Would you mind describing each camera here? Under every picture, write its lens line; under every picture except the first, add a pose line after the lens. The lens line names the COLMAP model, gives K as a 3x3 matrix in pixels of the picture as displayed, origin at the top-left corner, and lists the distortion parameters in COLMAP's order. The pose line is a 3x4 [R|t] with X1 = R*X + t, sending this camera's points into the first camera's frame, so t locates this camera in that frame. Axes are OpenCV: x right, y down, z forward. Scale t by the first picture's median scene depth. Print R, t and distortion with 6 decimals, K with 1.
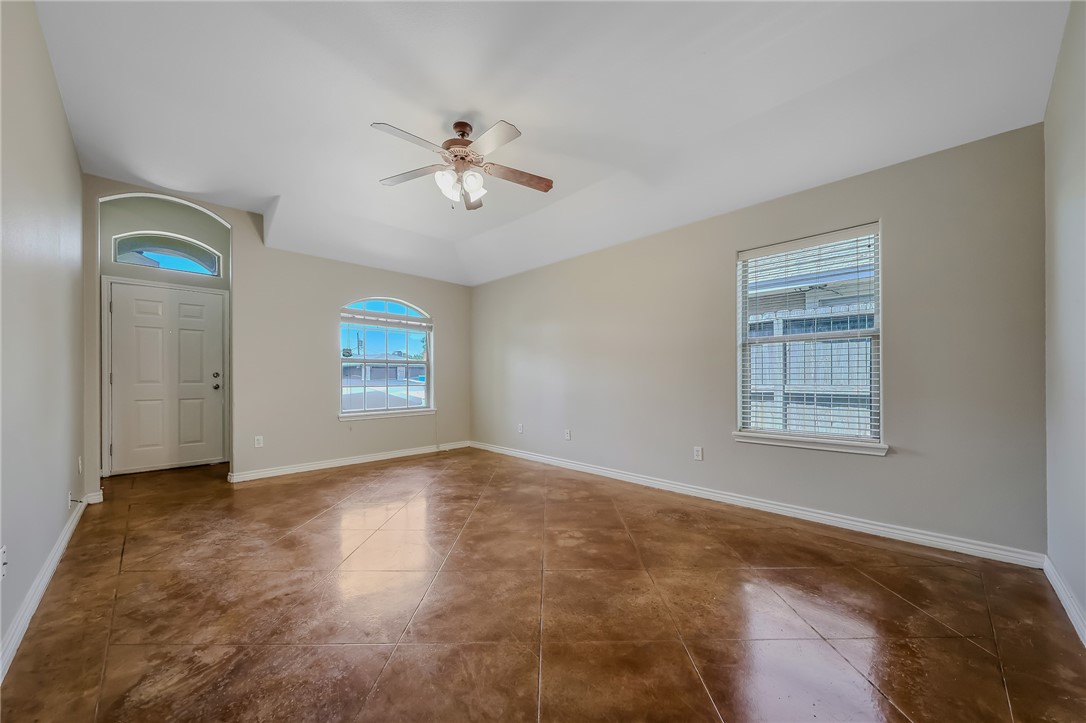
lens RADIAL K [[386.5, 0, 540.8], [0, 386.5, 377.8], [0, 0, 1]] dist [0.001771, 0.000106]
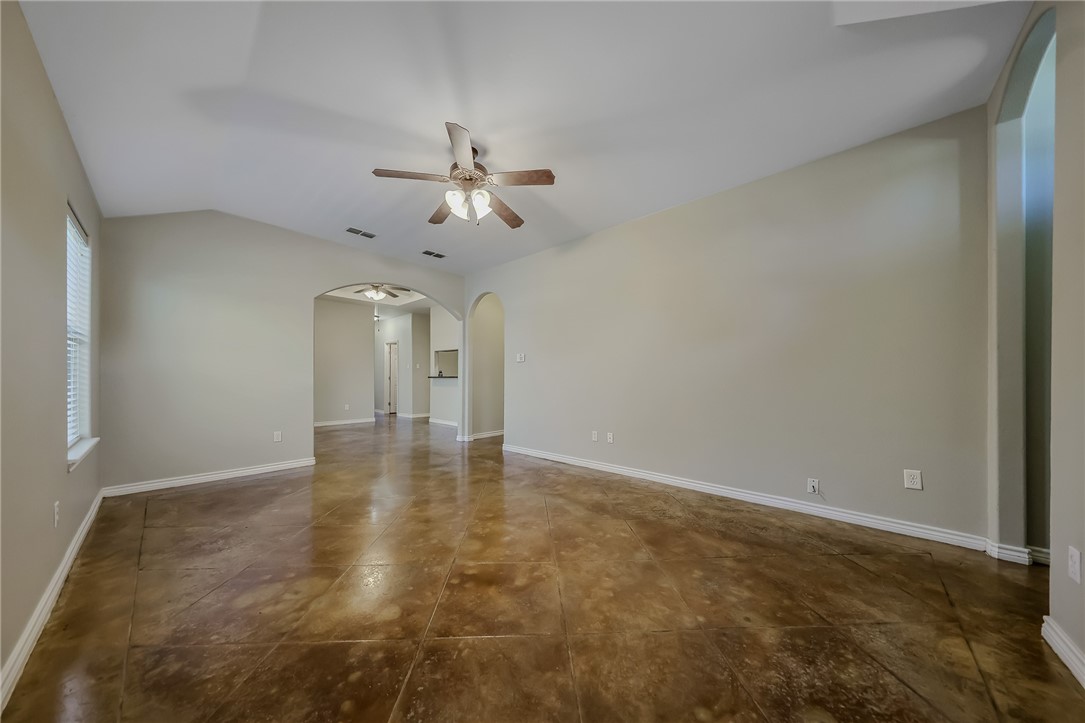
lens RADIAL K [[350.6, 0, 540.8], [0, 350.6, 376.4], [0, 0, 1]] dist [-0.001516, -0.000092]
pose [[-0.998526, -0.002522, -0.054219, -0.318558], [-0.002628, 0.999995, 0.001879, -0.011071], [0.054214, 0.002019, -0.998527, 1.813549]]
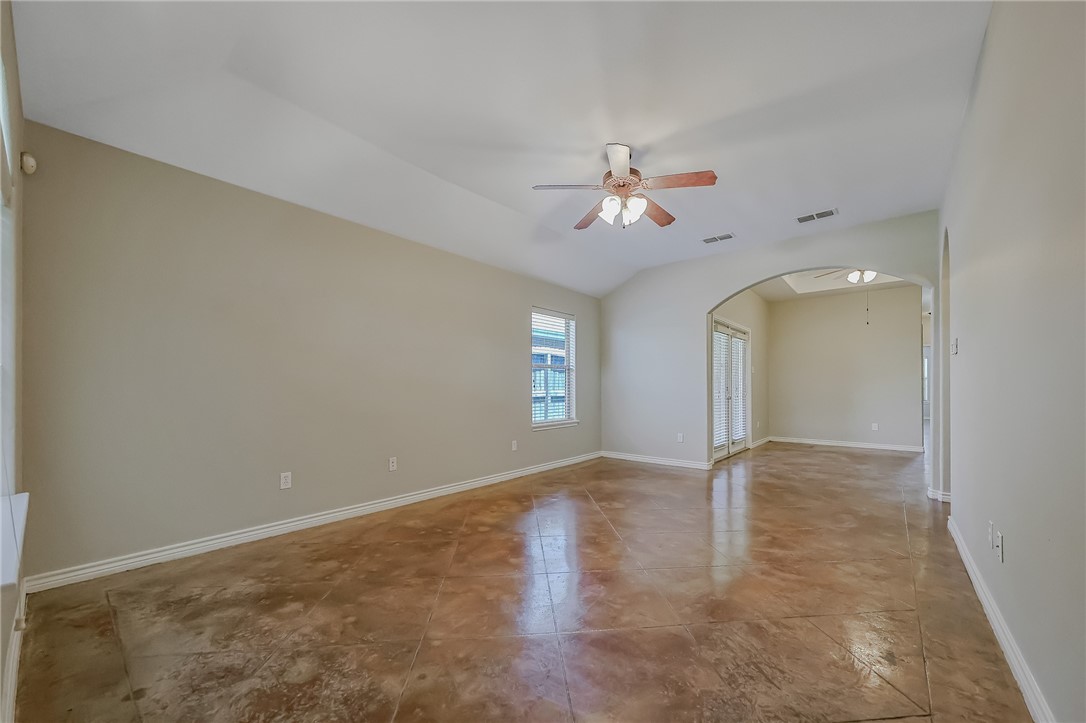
lens RADIAL K [[411.6, 0, 544.2], [0, 411.6, 385.2], [0, 0, 1]] dist [-0.000794, -0.000137]
pose [[-0.083582, 0.006611, 0.996479, -1.201160], [0.005198, 0.999967, -0.006198, -0.005158], [-0.996487, 0.004662, -0.083613, 1.183416]]
